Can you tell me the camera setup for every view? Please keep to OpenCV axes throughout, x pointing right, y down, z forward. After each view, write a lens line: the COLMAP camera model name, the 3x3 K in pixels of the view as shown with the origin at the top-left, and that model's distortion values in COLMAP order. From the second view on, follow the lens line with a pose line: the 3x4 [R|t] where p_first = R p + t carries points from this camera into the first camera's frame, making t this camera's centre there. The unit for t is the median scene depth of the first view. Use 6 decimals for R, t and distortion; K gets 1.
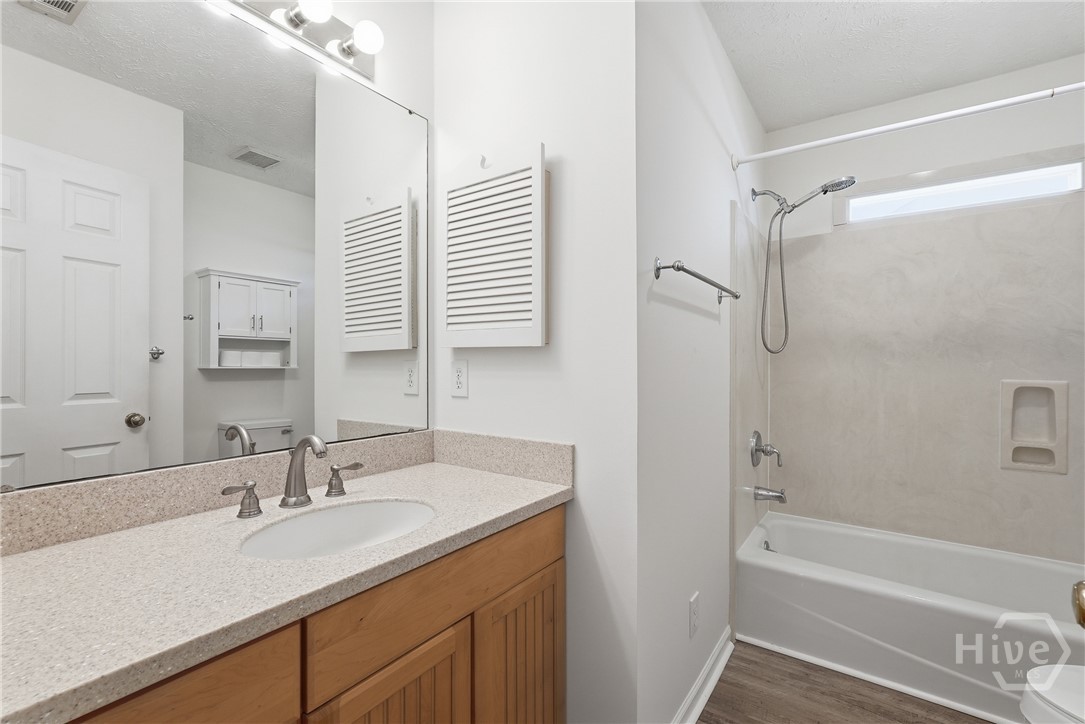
lens RADIAL K [[482.0, 0, 545.9], [0, 482.0, 363.7], [0, 0, 1]] dist [-0.005712, 0.000373]
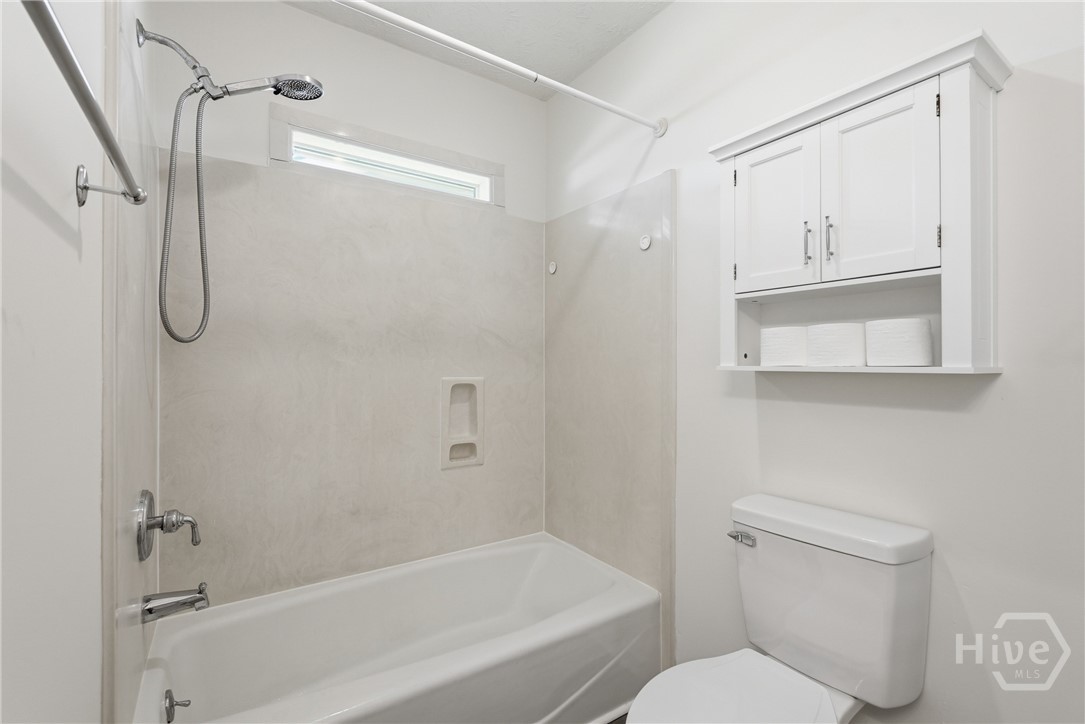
lens RADIAL K [[482.0, 0, 543.1], [0, 482.0, 360.0], [0, 0, 1]] dist [-0.005712, 0.000373]
pose [[0.361397, 0.001927, 0.932410, 0.111263], [0.000484, 0.999997, -0.002254, 0.000593], [-0.932412, 0.001265, 0.361396, 0.422151]]
